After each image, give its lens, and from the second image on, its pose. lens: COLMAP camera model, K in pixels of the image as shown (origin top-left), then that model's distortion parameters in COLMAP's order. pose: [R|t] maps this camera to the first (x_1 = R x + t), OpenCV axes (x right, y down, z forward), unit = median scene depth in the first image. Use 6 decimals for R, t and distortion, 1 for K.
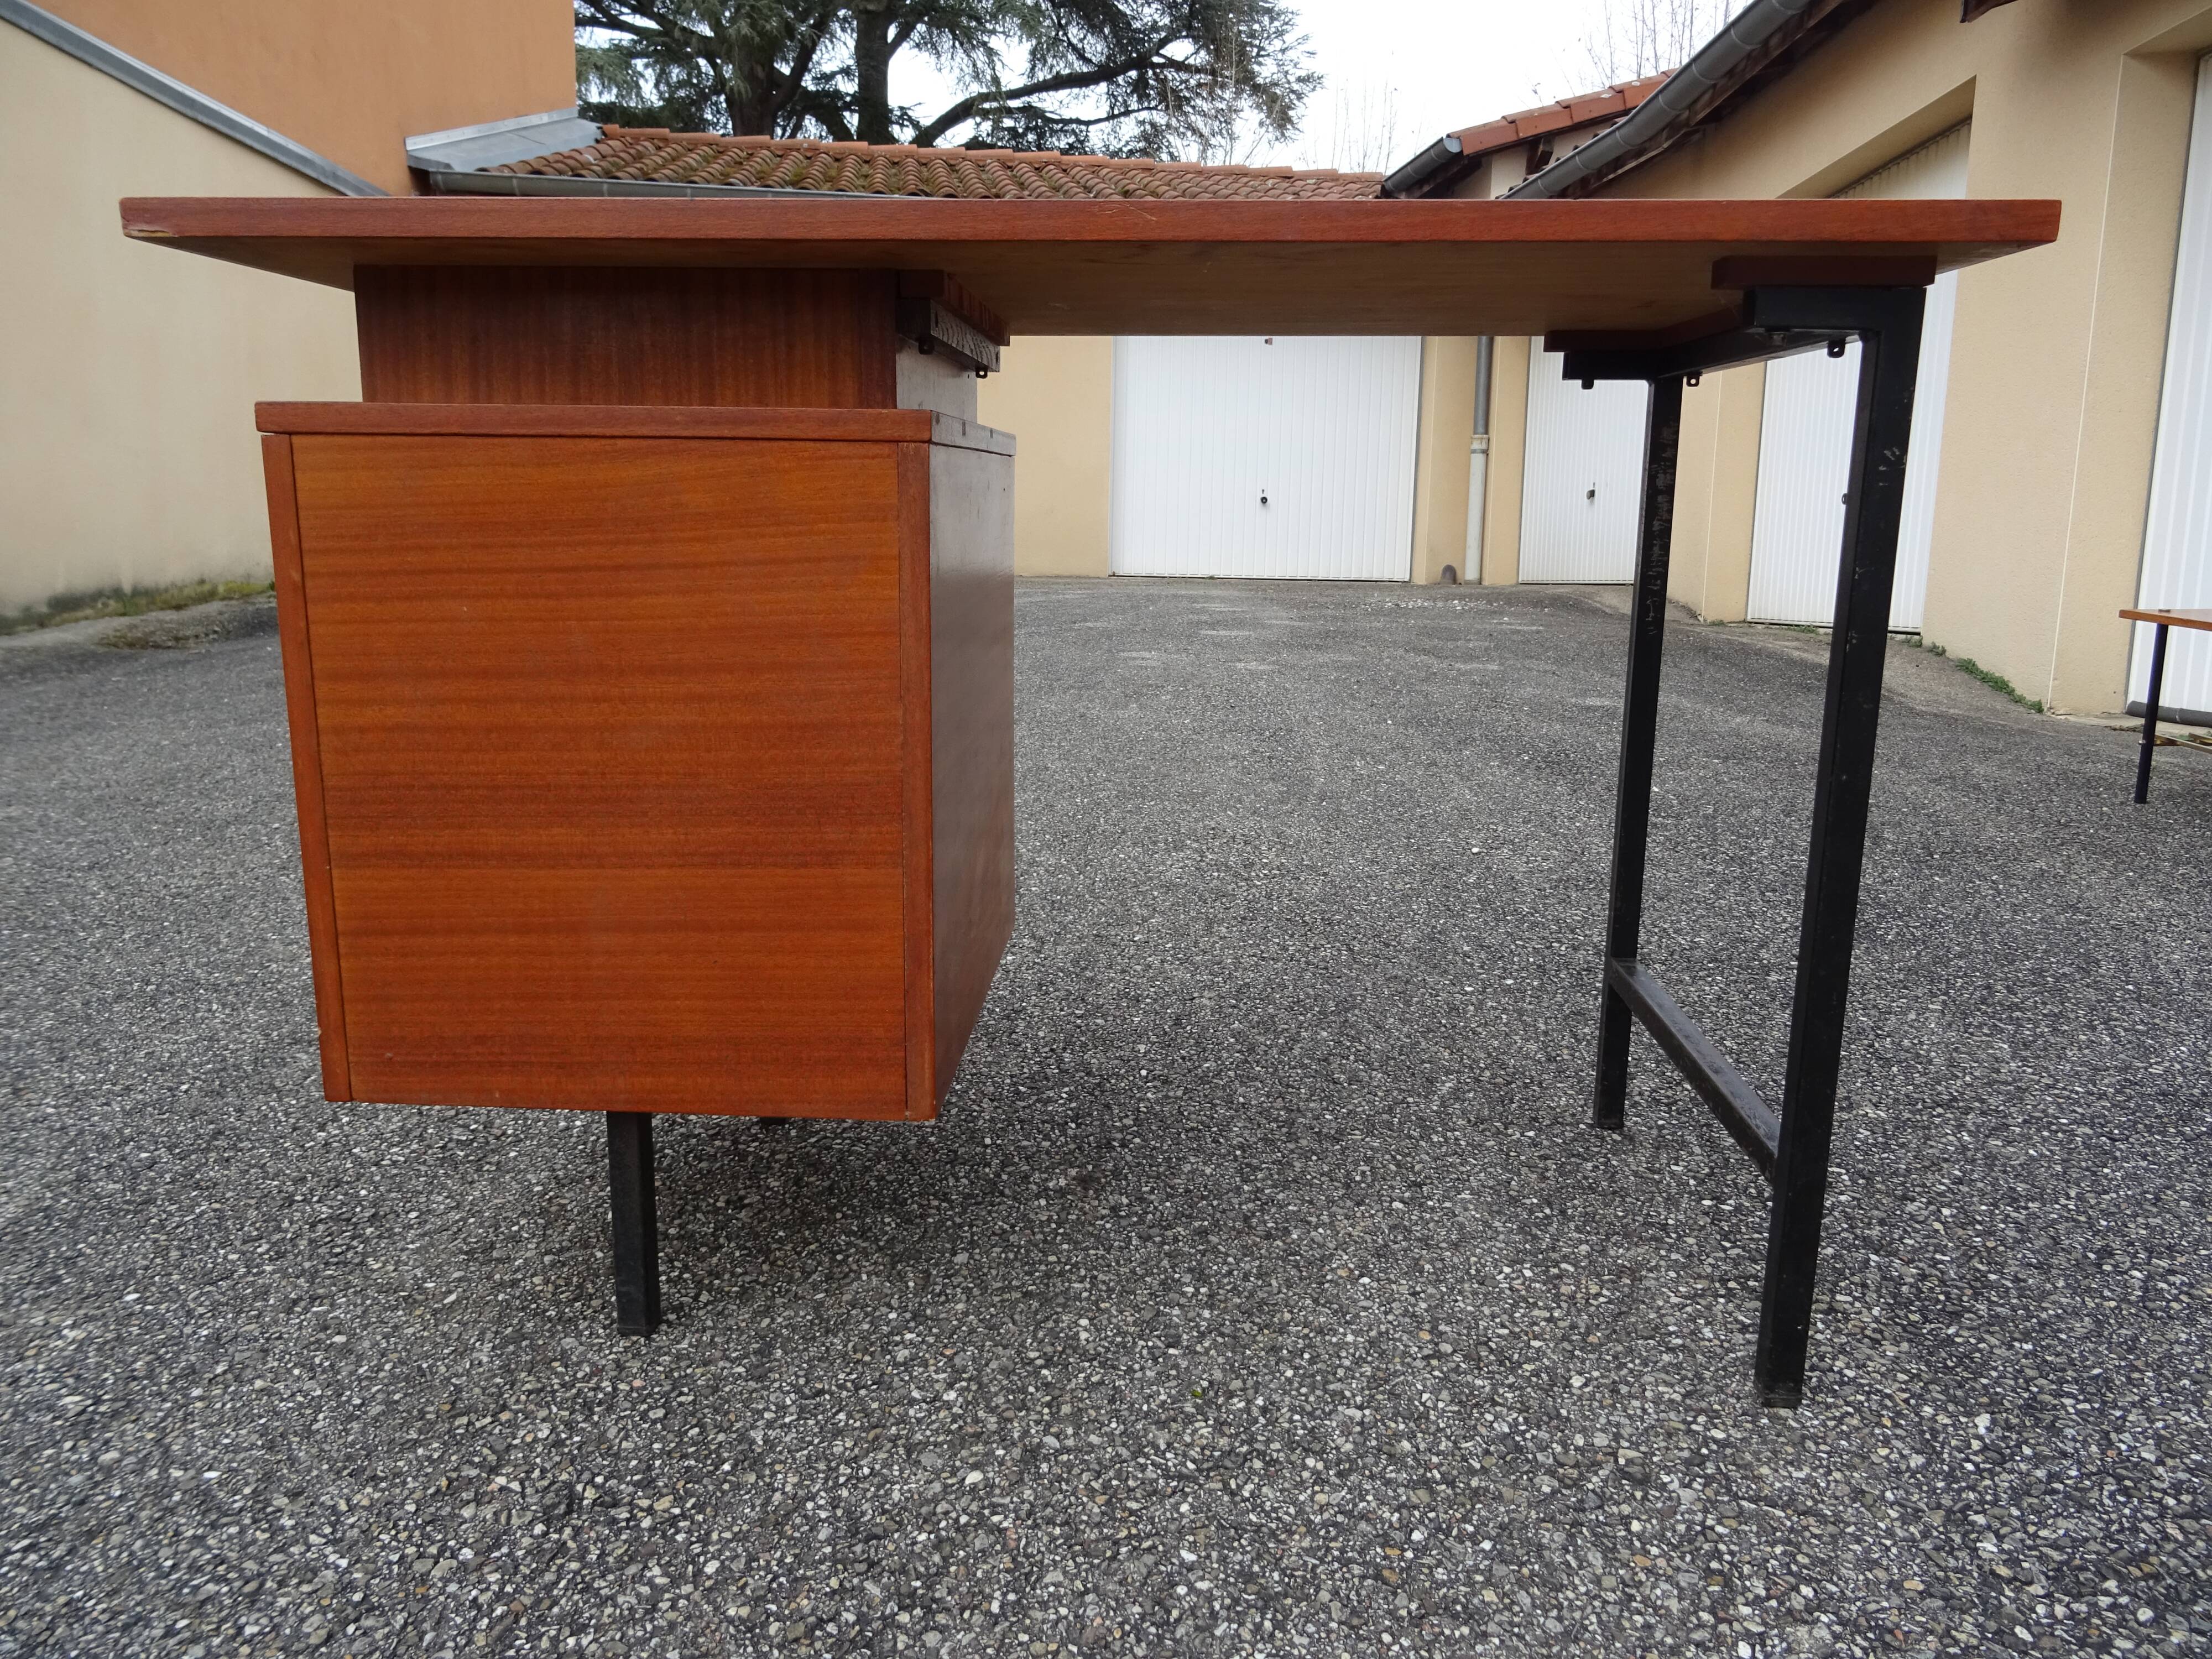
lens RADIAL K [[1579.3, 0, 1108.5], [0, 1579.3, 830.6], [0, 0, 1]] dist [0.003180, -0.009778]
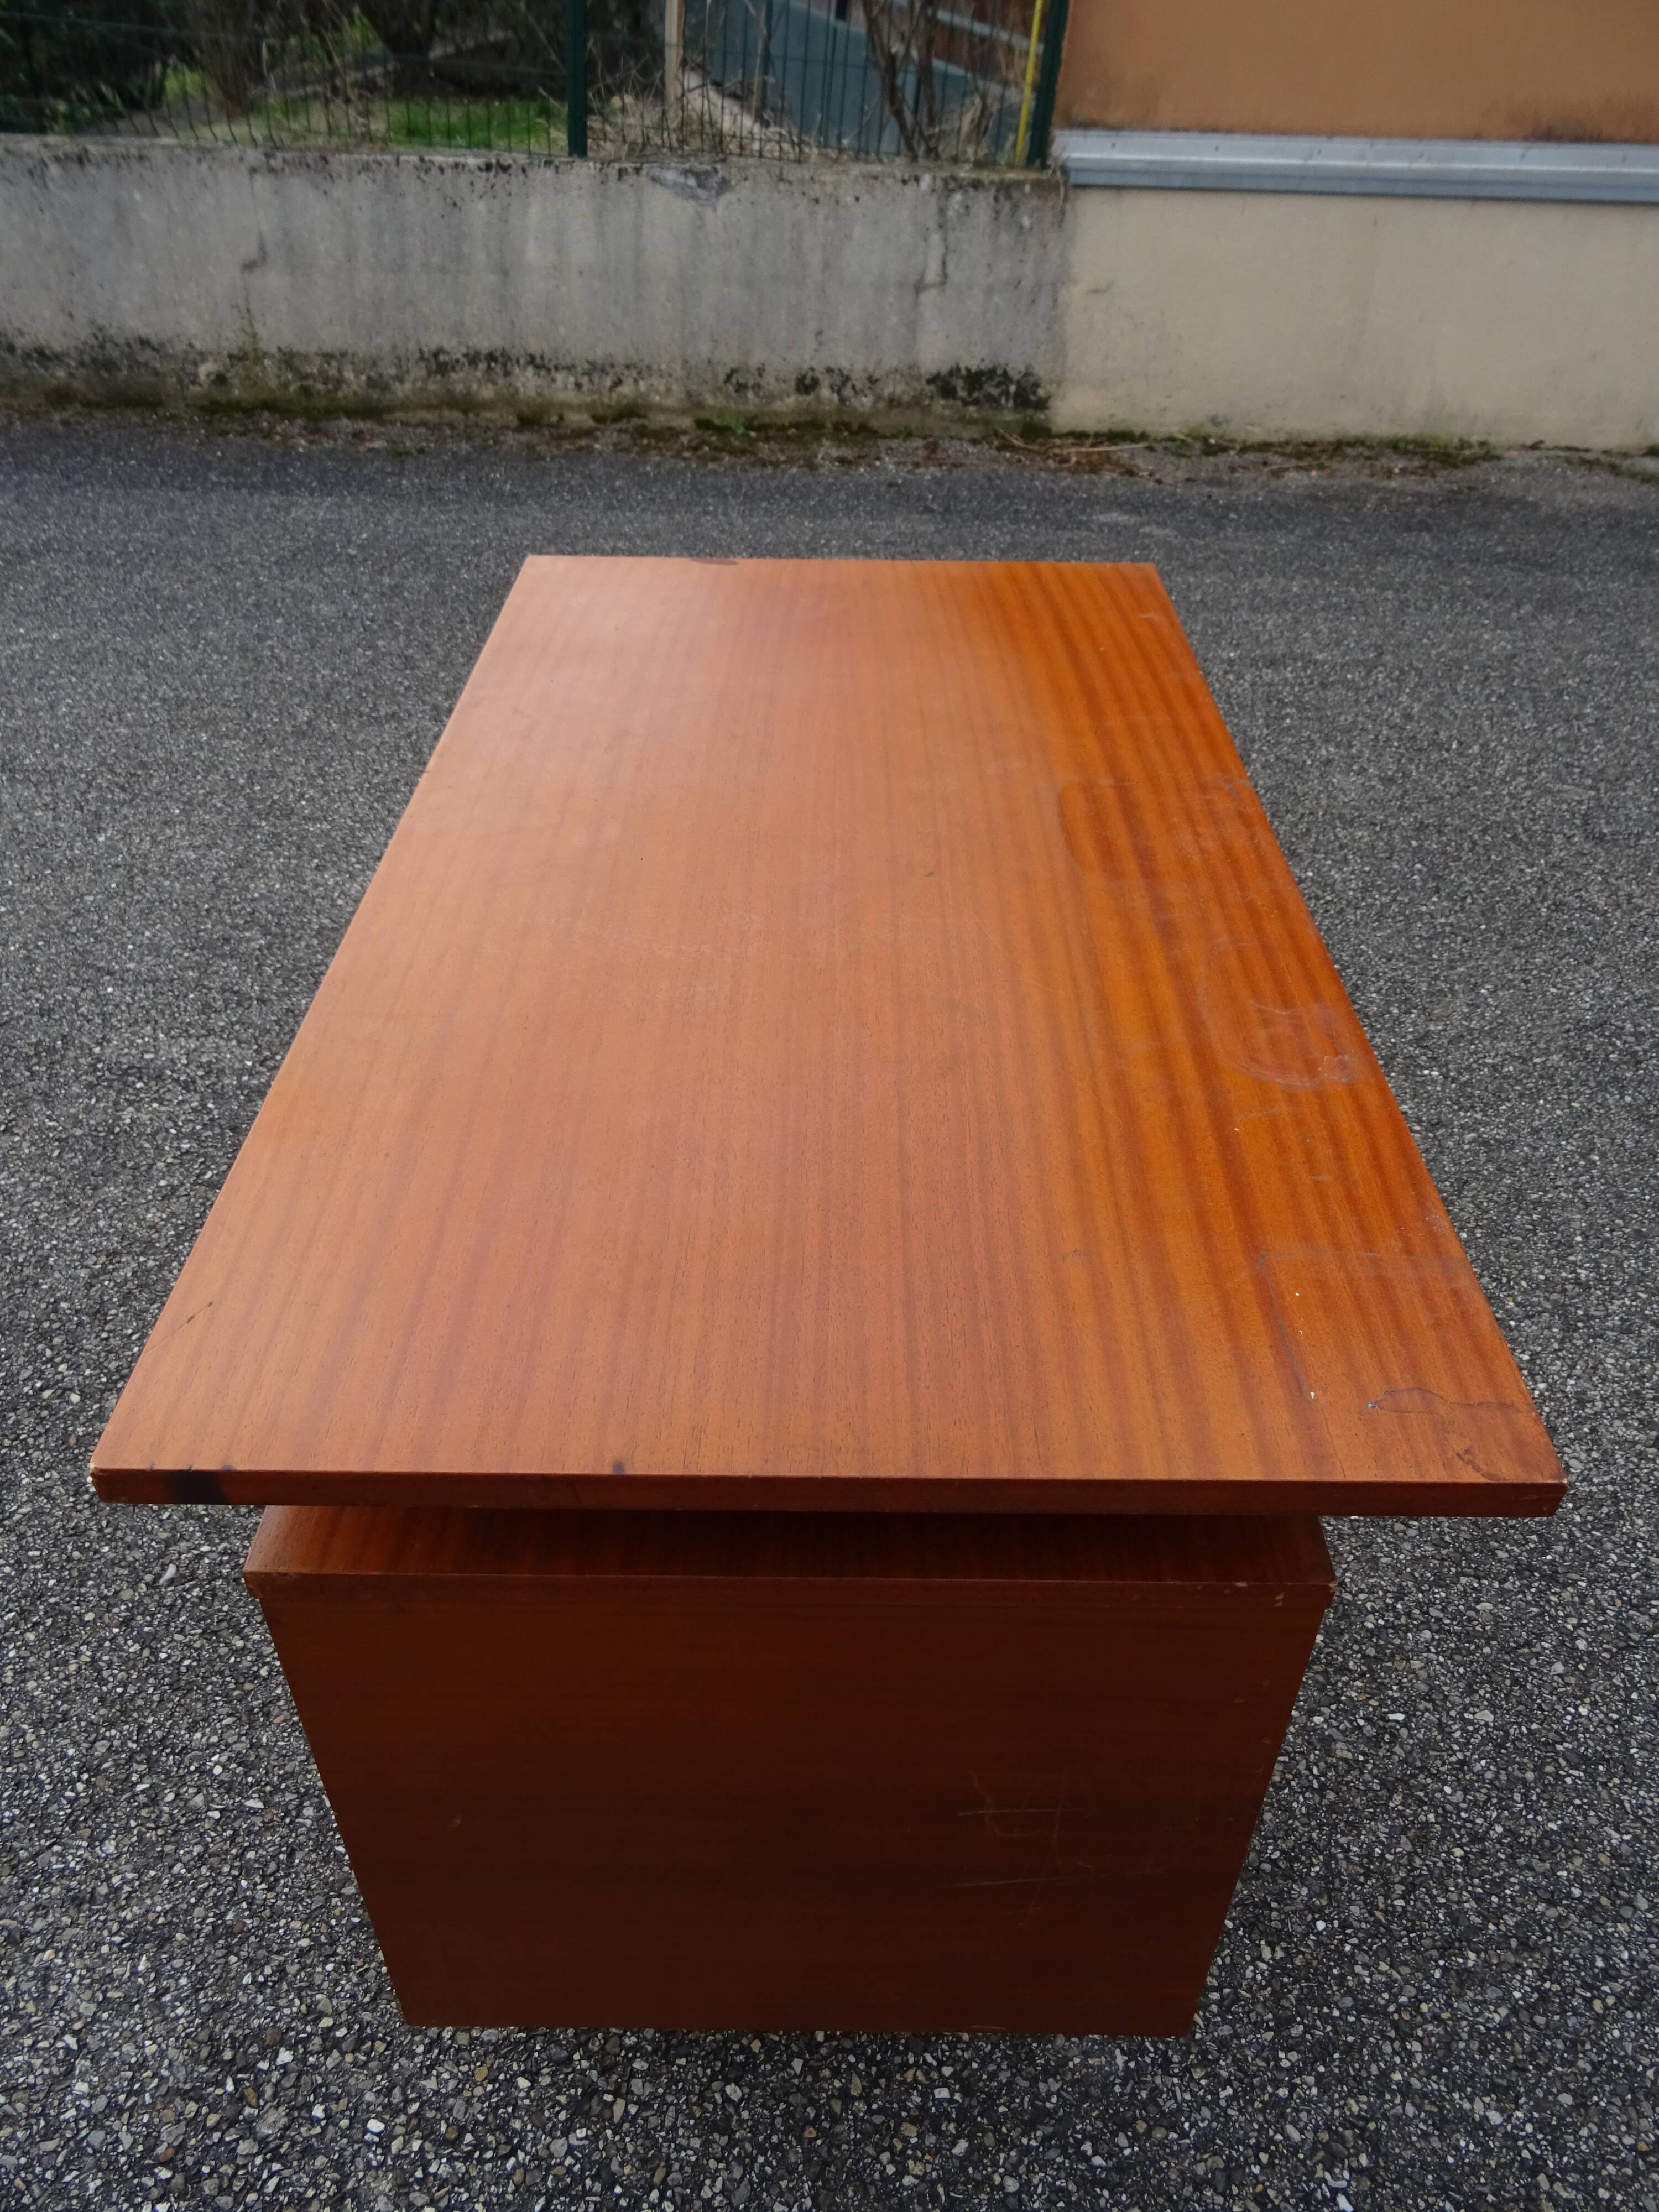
lens RADIAL K [[1579.3, 0, 830.7], [0, 1579.3, 1115.2], [0, 0, 1]] dist [0.003180, -0.009778]
pose [[0.022954, 0.608246, -0.793417, 0.772328], [-0.240740, 0.773636, 0.586116, -0.813153], [0.970318, 0.177553, 0.164187, 0.822656]]
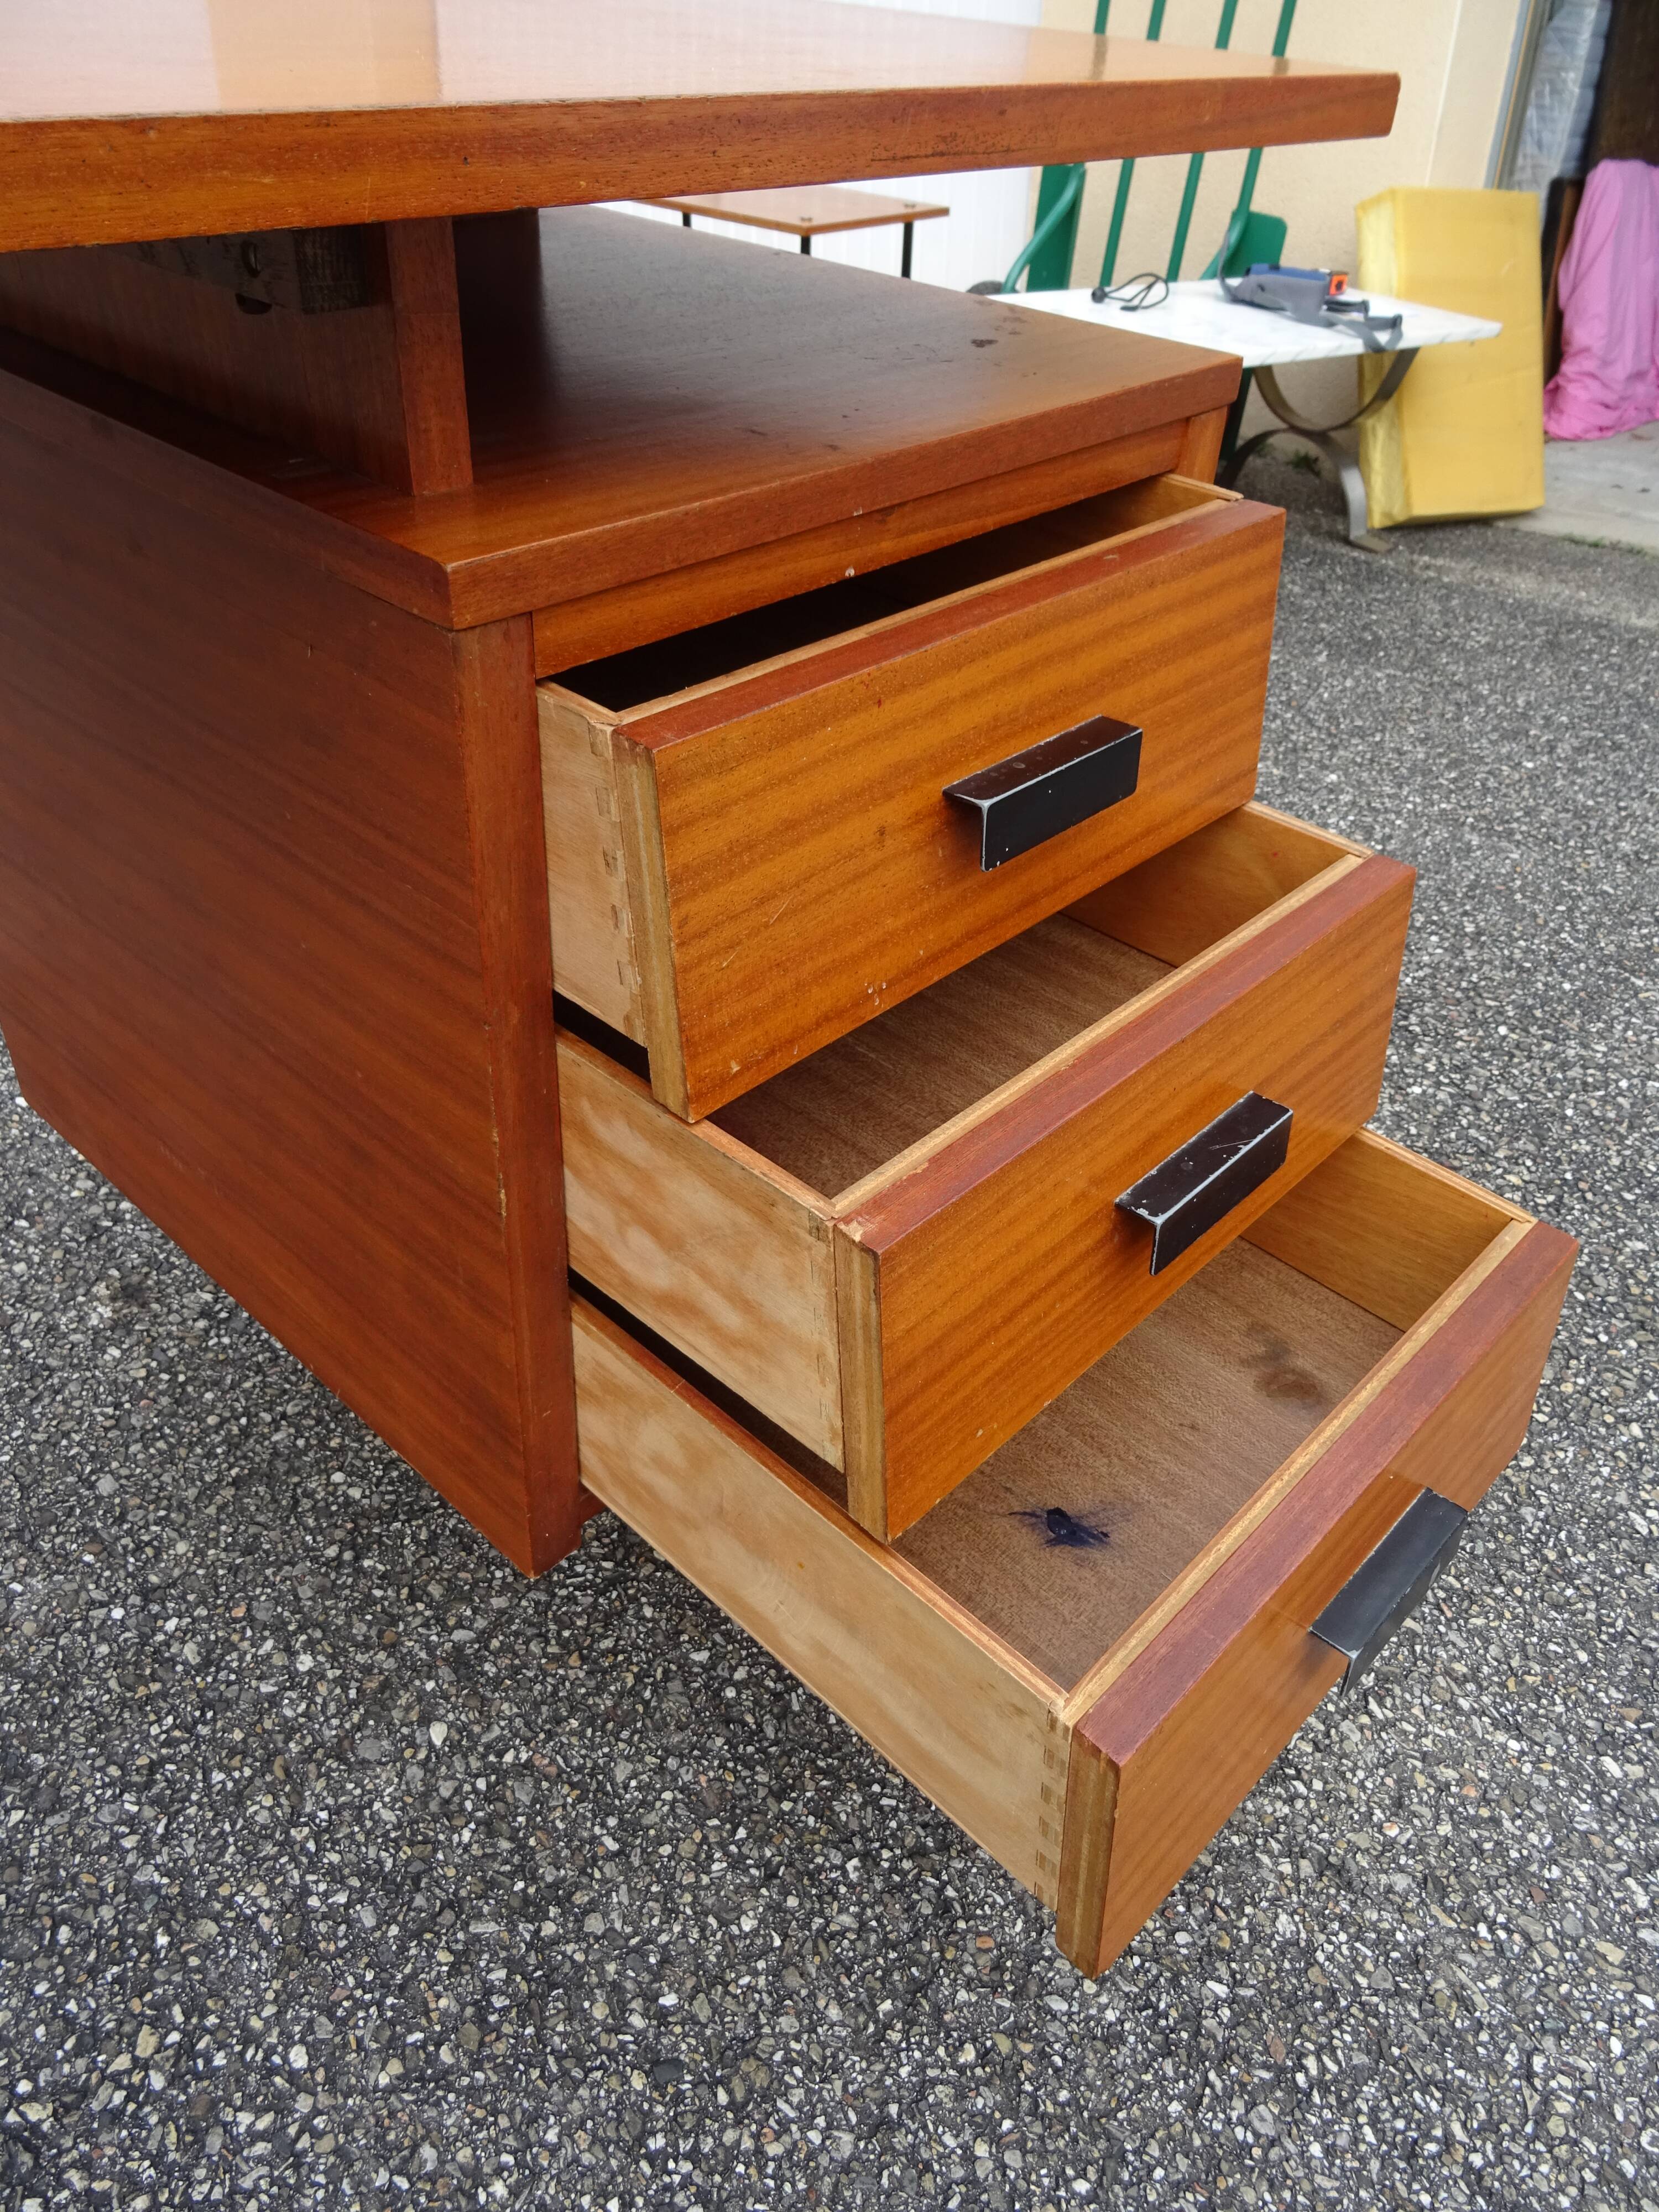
lens RADIAL K [[1579.3, 0, 832.3], [0, 1579.3, 1111.7], [0, 0, 1]] dist [0.003180, -0.009778]
pose [[0.654048, -0.434910, 0.618930, -0.314097], [0.121849, 0.868087, 0.481225, -0.260755], [-0.746575, -0.239328, 0.620764, 0.364269]]
